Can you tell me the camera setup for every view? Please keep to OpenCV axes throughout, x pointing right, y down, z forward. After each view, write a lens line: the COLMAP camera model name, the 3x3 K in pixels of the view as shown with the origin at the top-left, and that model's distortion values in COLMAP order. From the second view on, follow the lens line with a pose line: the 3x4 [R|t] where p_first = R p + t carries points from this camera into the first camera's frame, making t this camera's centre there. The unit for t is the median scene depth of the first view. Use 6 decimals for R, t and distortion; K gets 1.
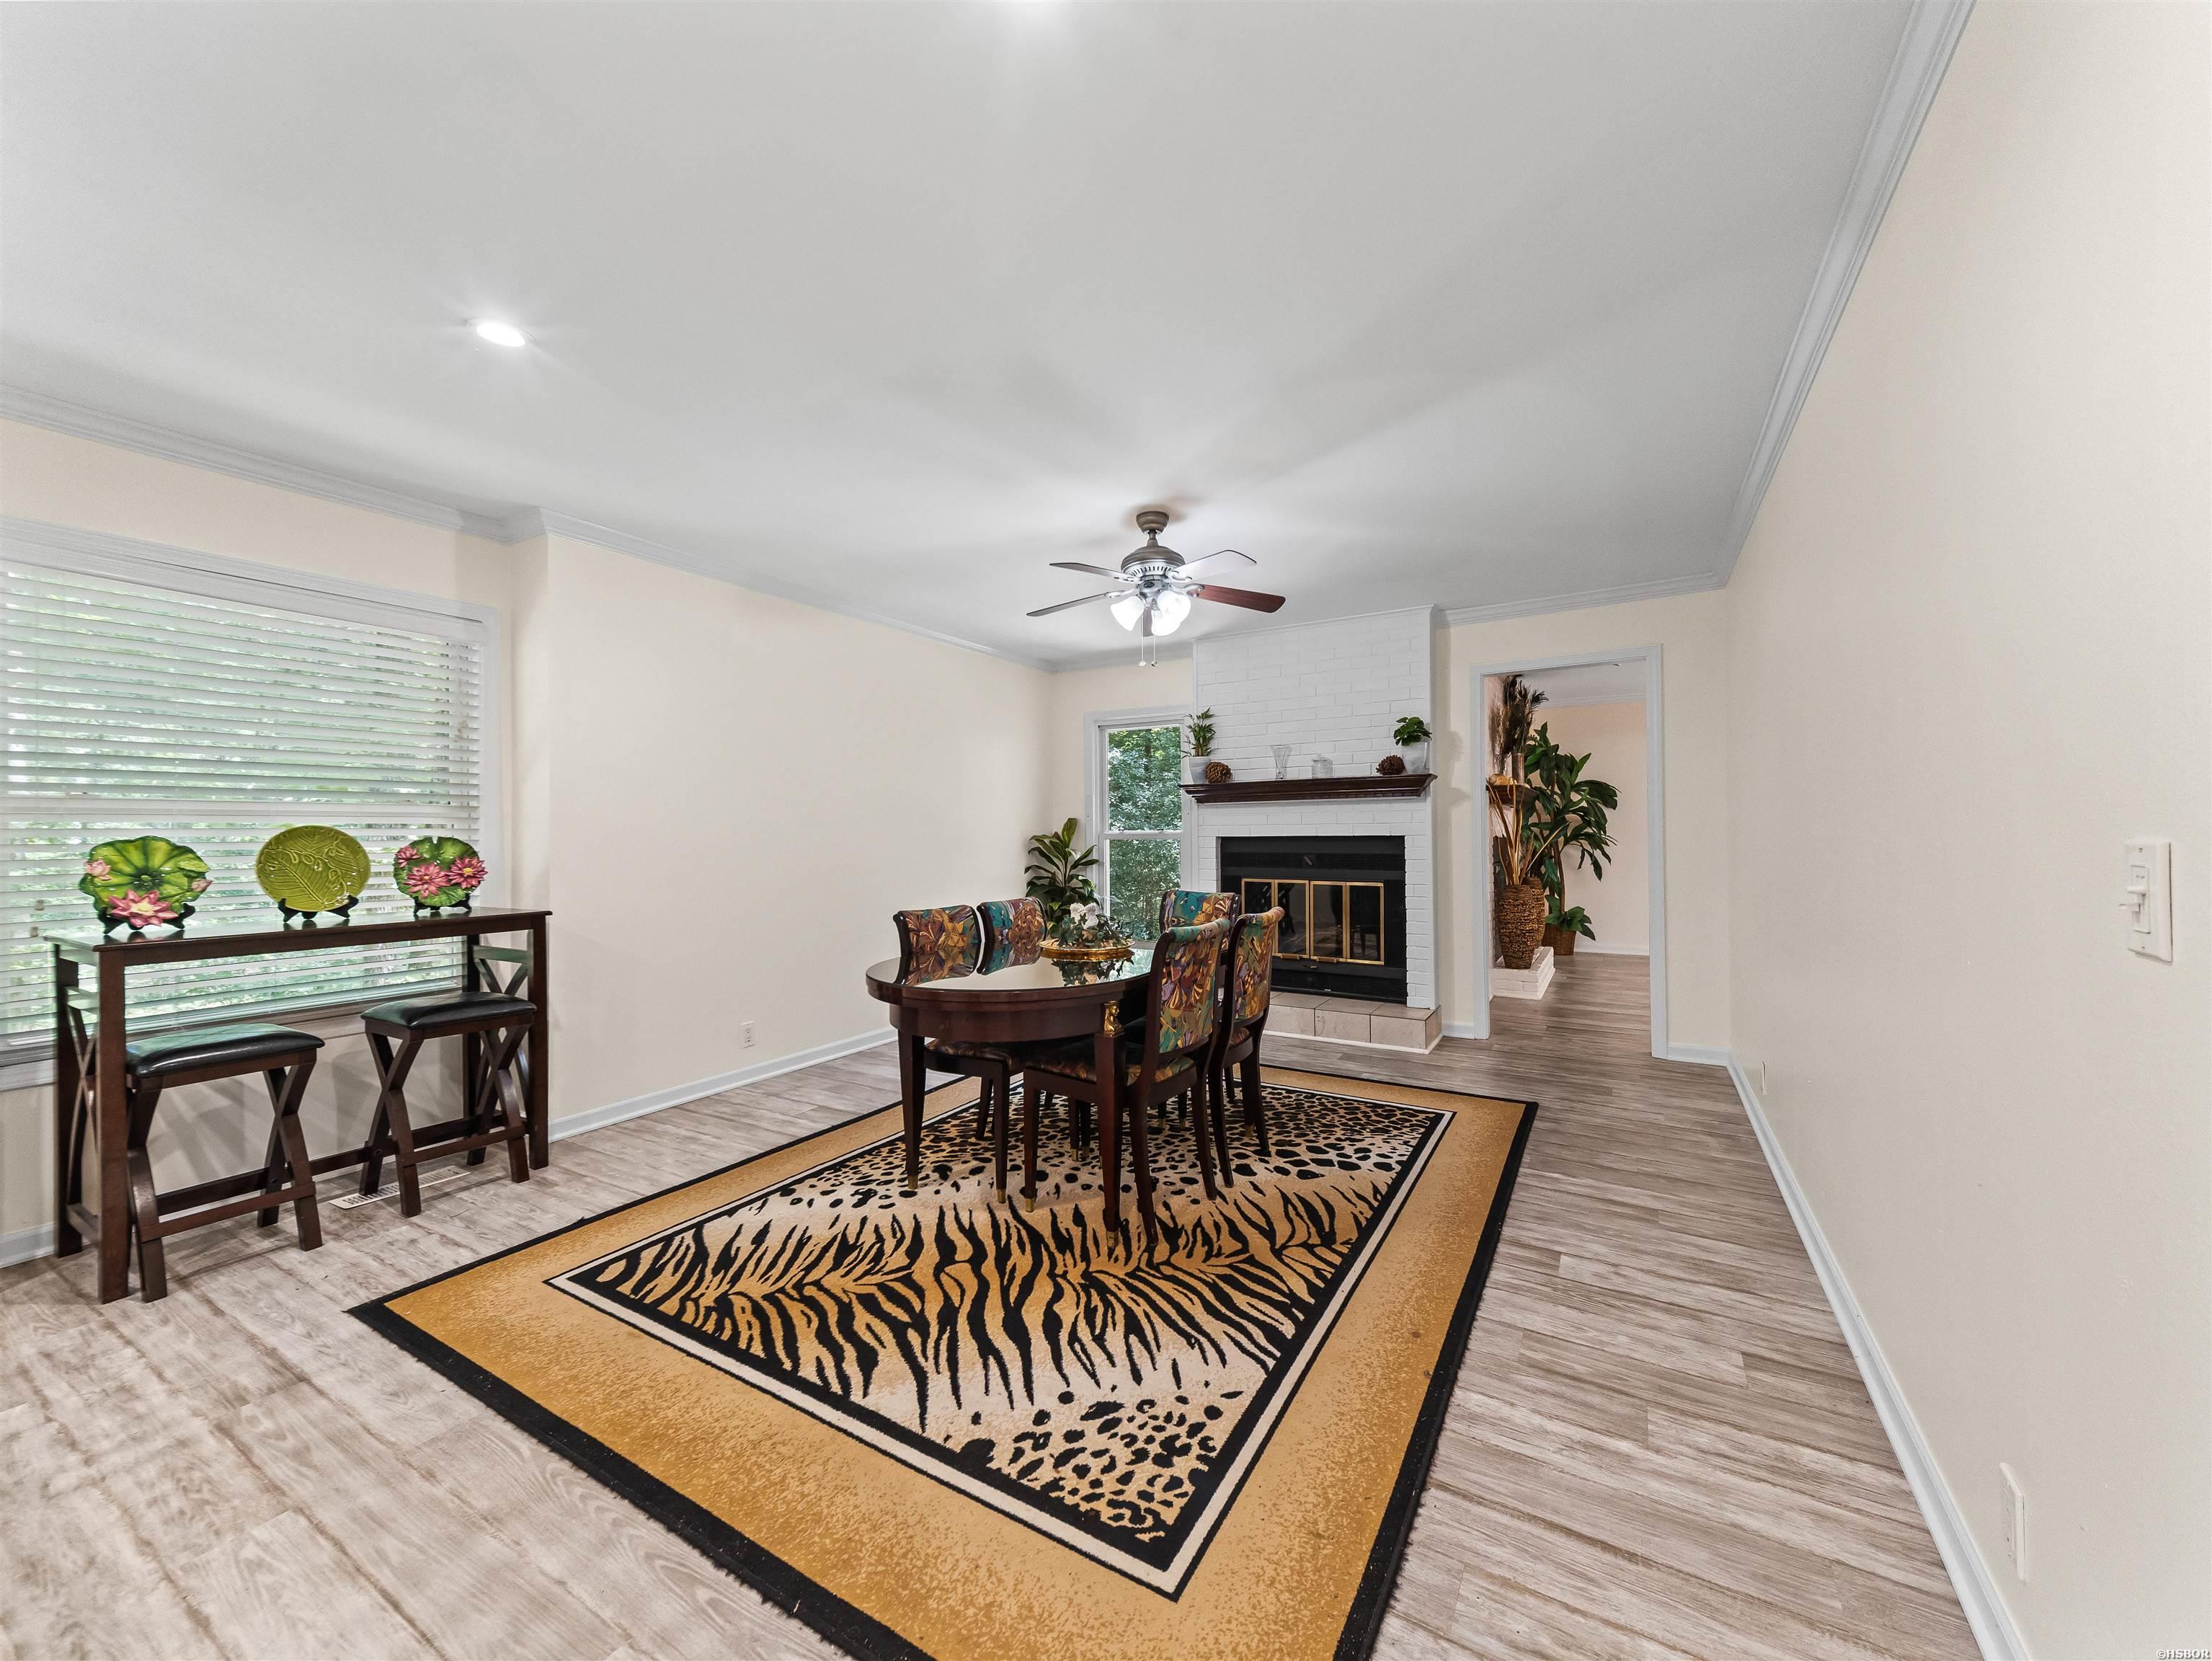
lens RADIAL K [[854.7, 0, 1115.7], [0, 854.7, 823.1], [0, 0, 1]] dist [0.025606, -0.007998]
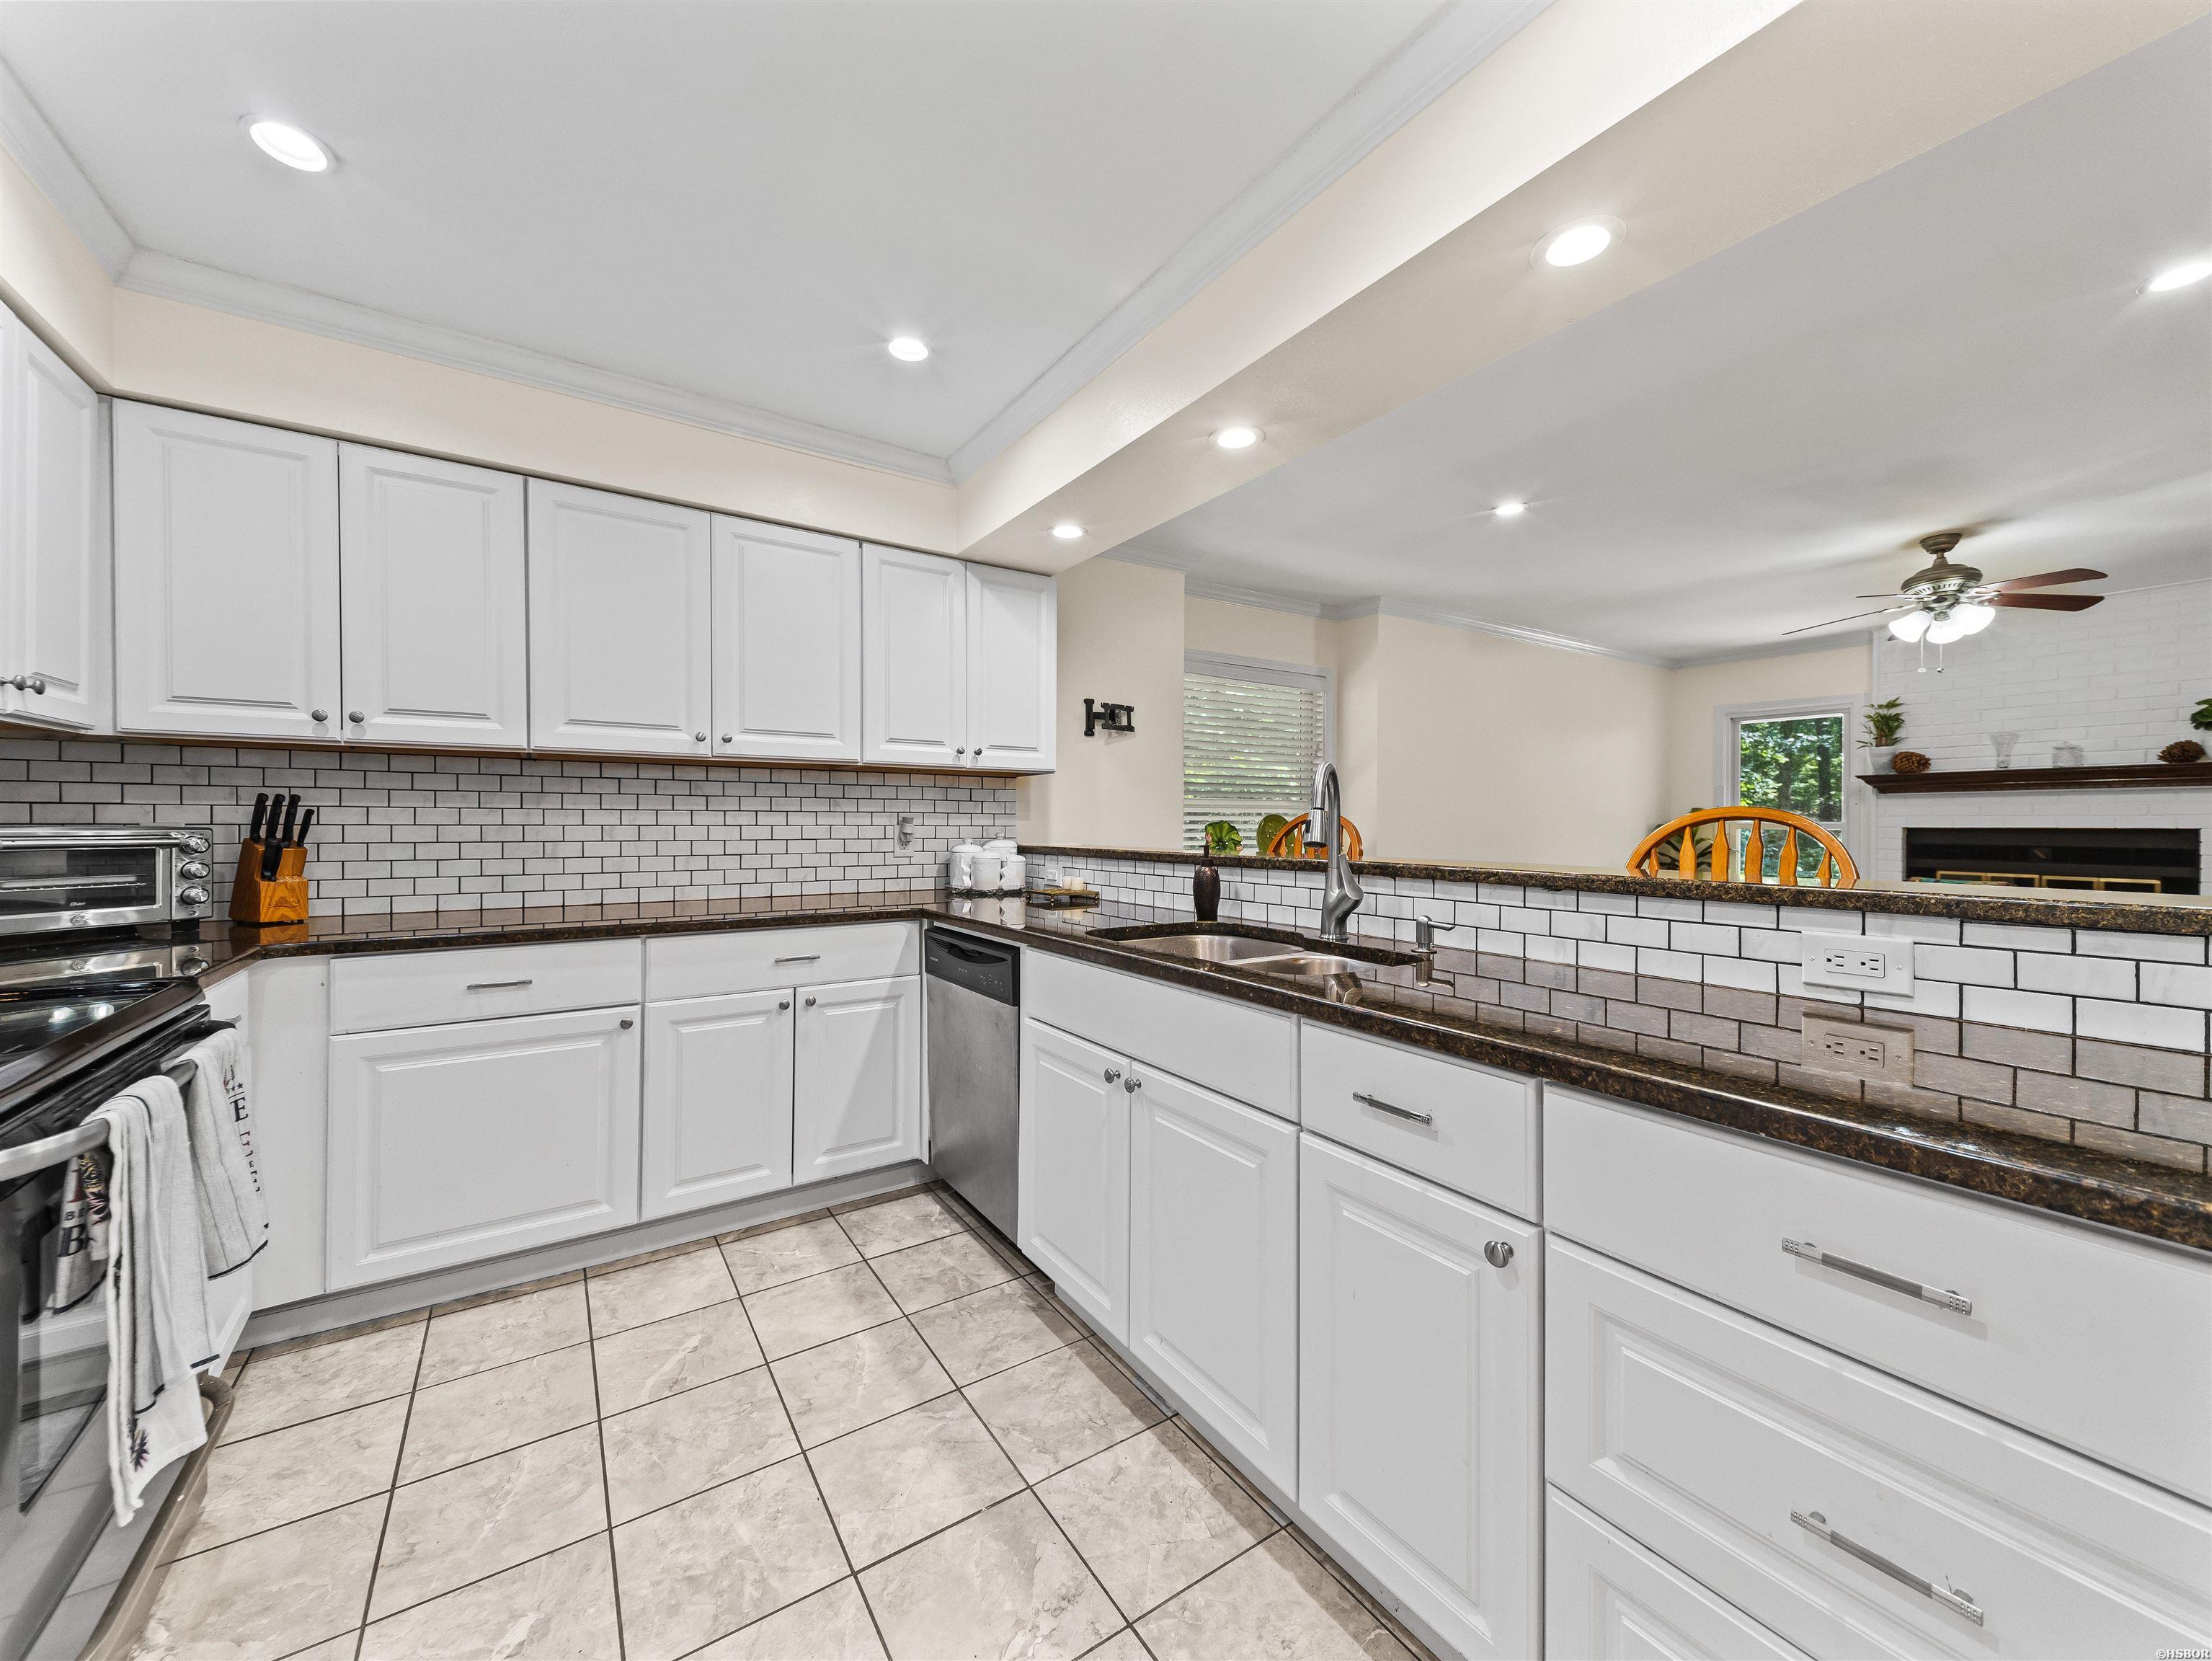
lens RADIAL K [[841.9, 0, 1117.6], [0, 841.9, 816.9], [0, 0, 1]] dist [0.034246, -0.012354]
pose [[0.897928, 0.006947, -0.440088, -0.273748], [-0.002717, 0.999944, 0.010242, -0.003978], [0.440134, -0.008000, 0.897896, -0.305722]]
